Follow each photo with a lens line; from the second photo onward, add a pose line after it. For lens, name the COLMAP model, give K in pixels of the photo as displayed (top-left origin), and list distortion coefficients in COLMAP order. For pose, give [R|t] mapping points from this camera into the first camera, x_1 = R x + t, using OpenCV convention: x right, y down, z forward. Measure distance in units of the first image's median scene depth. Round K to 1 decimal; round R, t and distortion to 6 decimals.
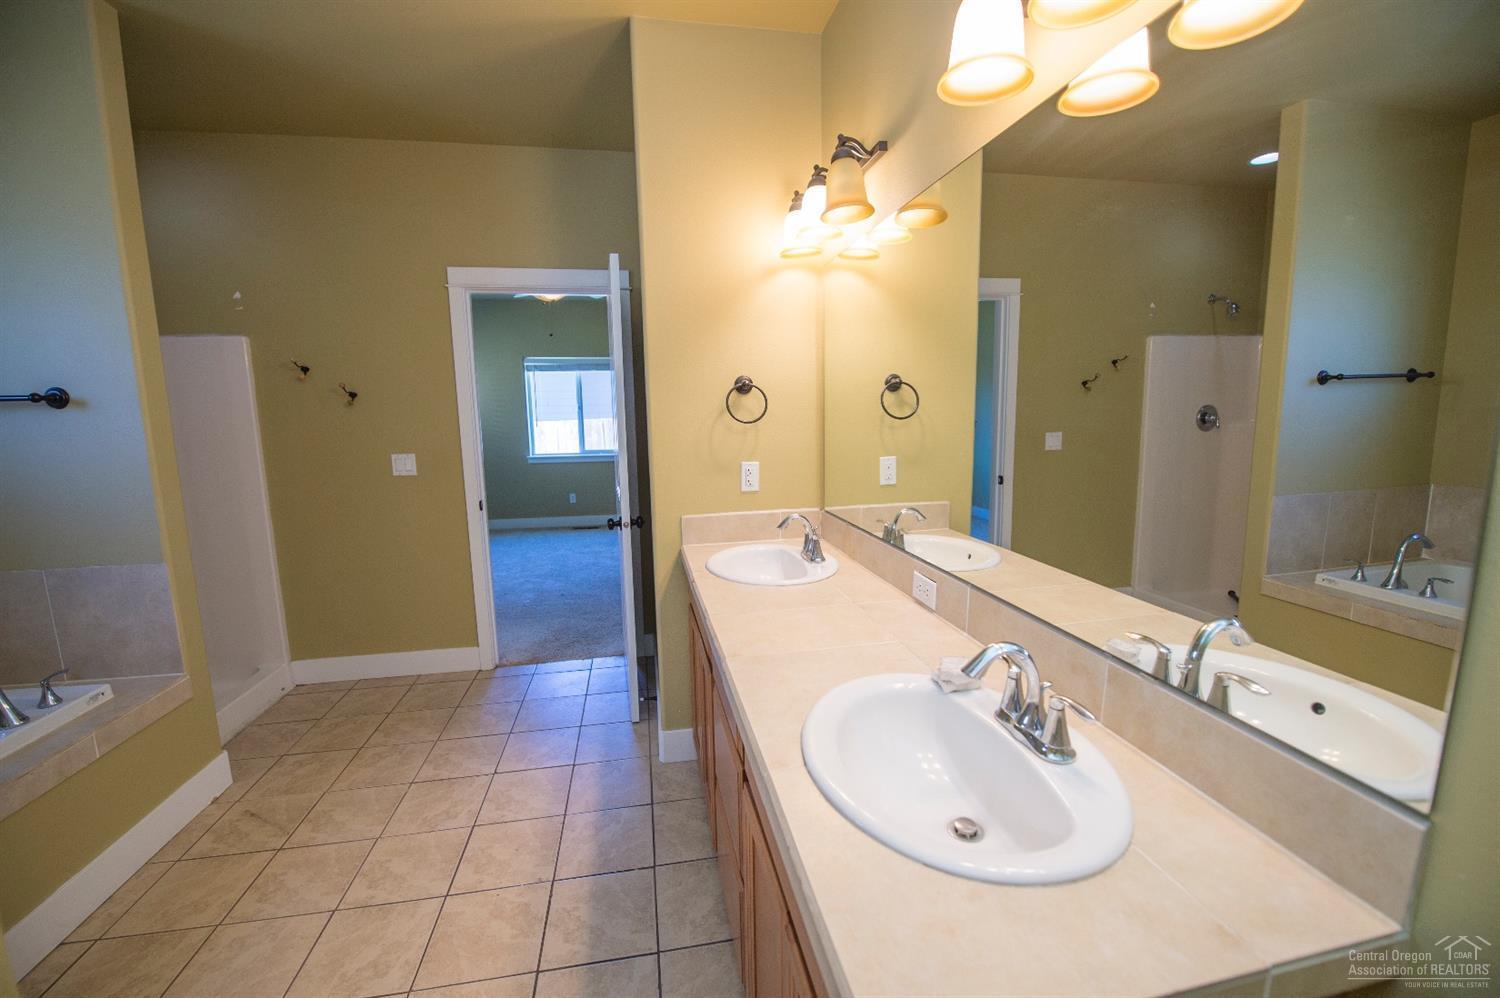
lens RADIAL K [[591.7, 0, 749.6], [0, 591.7, 498.4], [0, 0, 1]] dist [-0.013595, -0.000460]
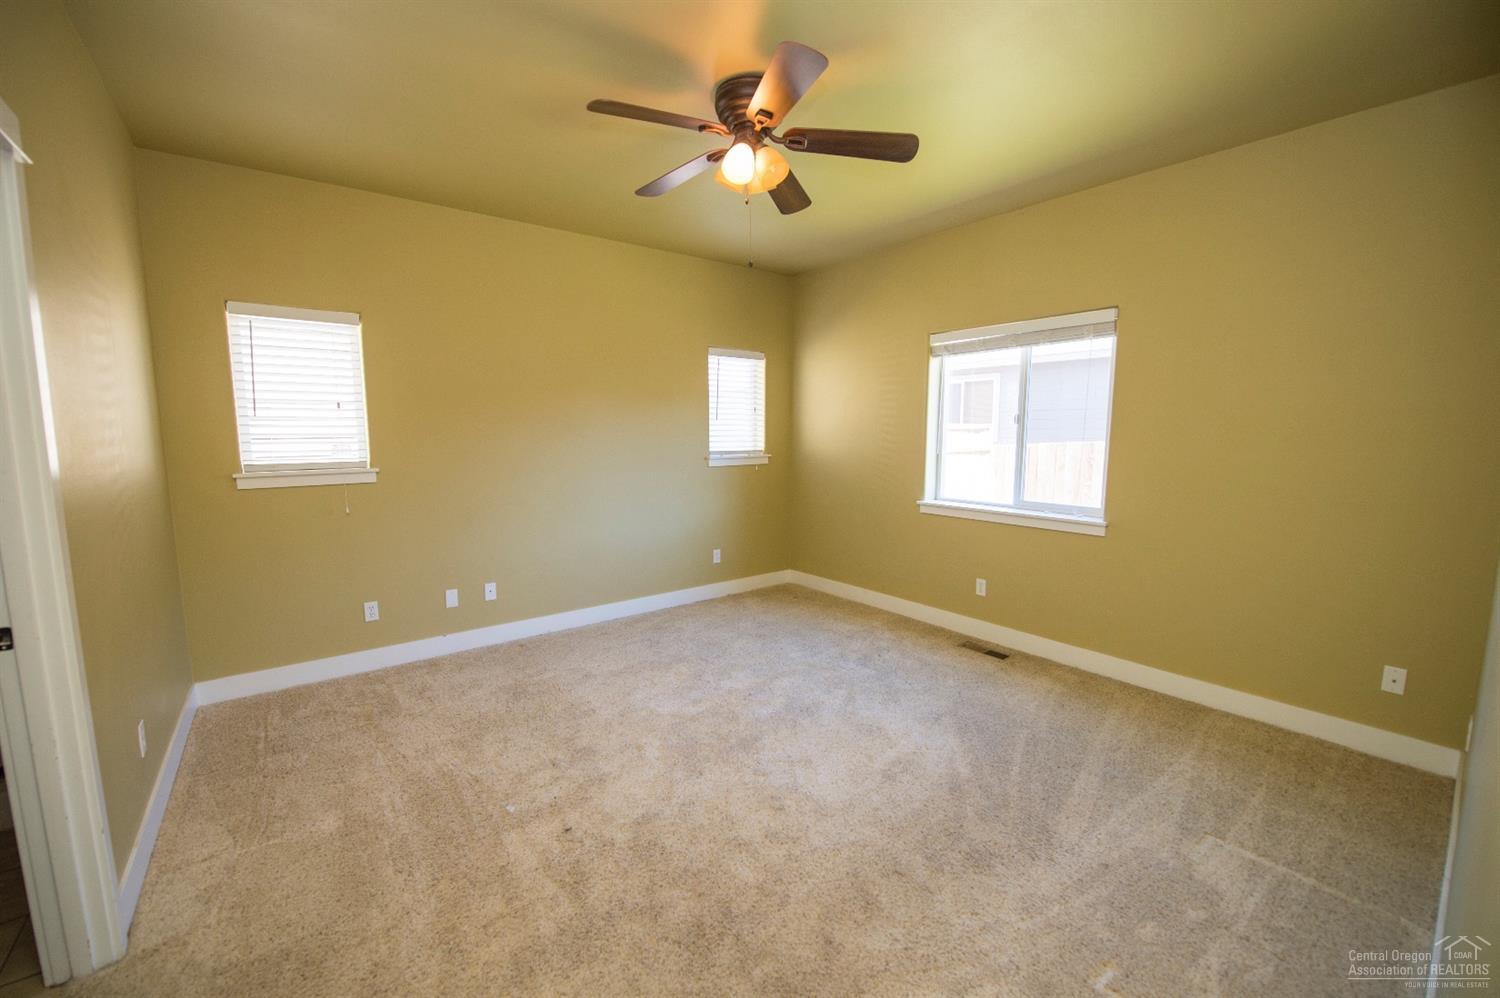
lens RADIAL K [[591.7, 0, 746.3], [0, 591.7, 502.4], [0, 0, 1]] dist [-0.013595, -0.000460]
pose [[0.441844, 0.105710, -0.890842, 0.077253], [-0.121936, 0.990894, 0.057105, -0.082514], [0.888766, 0.083394, 0.450710, 0.575246]]
